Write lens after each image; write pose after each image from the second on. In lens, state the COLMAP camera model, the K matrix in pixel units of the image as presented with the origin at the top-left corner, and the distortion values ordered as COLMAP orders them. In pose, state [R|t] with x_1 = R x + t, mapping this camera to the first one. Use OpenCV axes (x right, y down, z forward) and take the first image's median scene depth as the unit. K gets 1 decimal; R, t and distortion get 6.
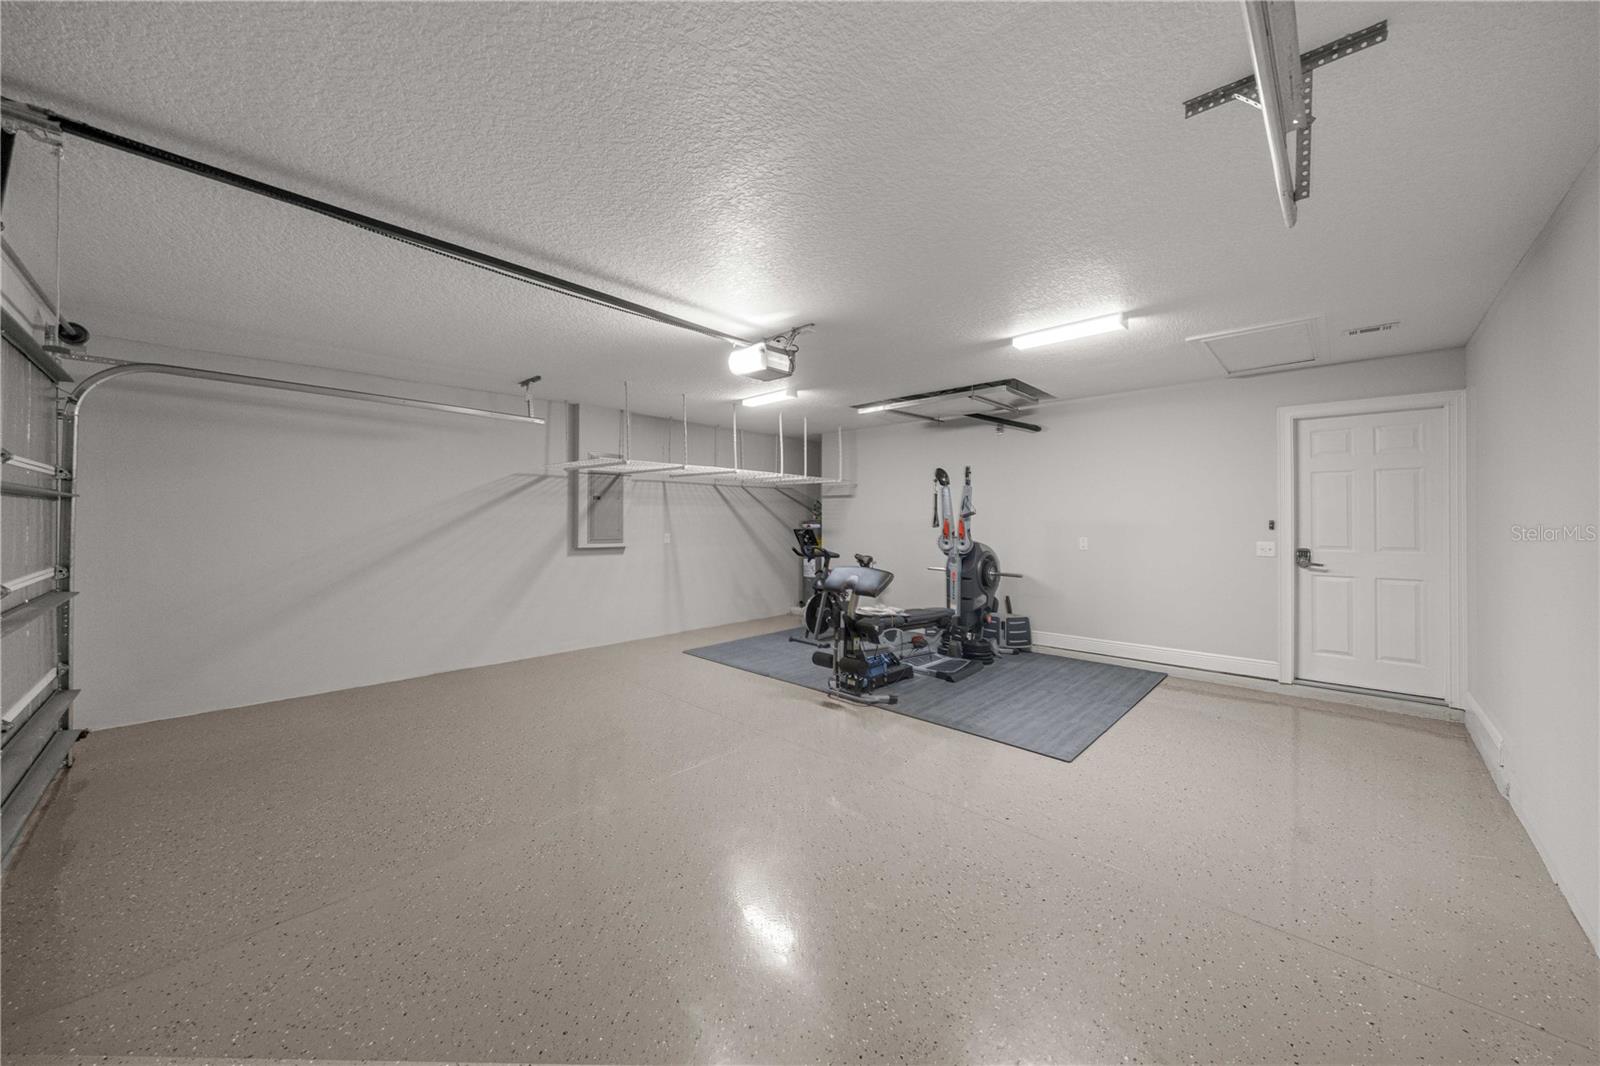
lens RADIAL K [[565.8, 0, 804.6], [0, 565.8, 521.3], [0, 0, 1]] dist [0.007924, 0.000038]
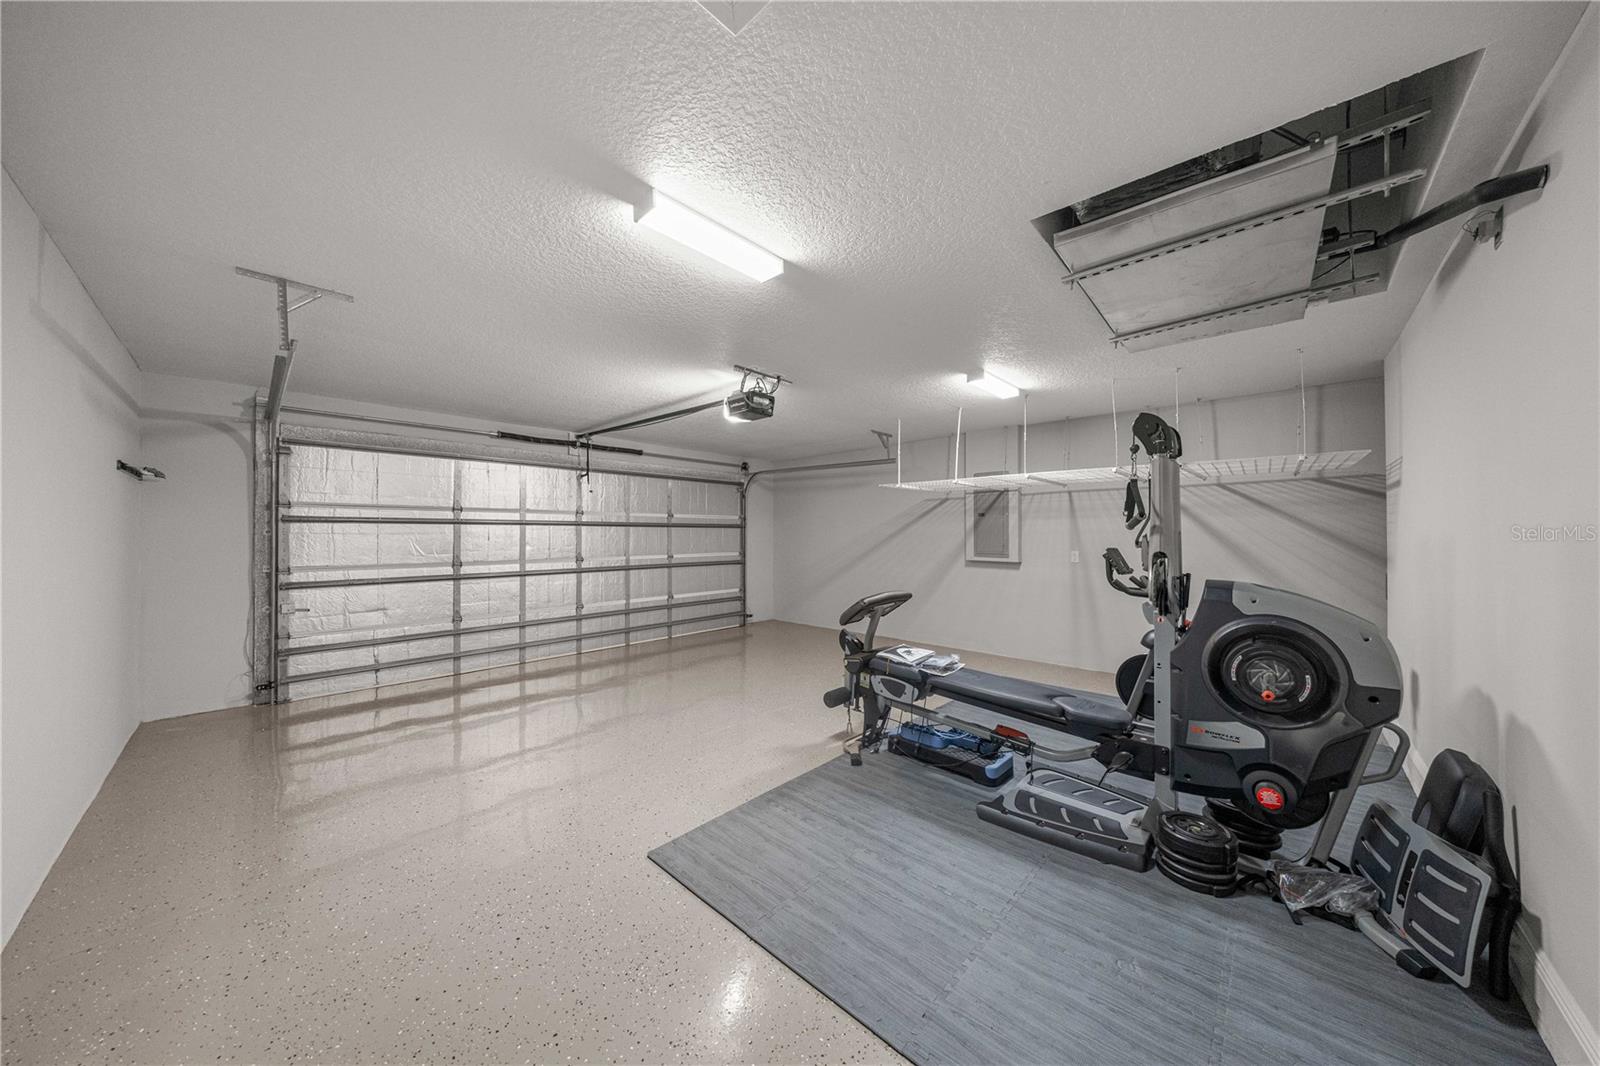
lens RADIAL K [[539.0, 0, 814.5], [0, 539.0, 535.1], [0, 0, 1]] dist [-0.000261, -0.000043]
pose [[0.008111, -0.003837, -0.999960, 0.813291], [-0.005972, 0.999975, -0.003886, 0.003921], [0.999949, 0.006003, 0.008088, 0.836918]]
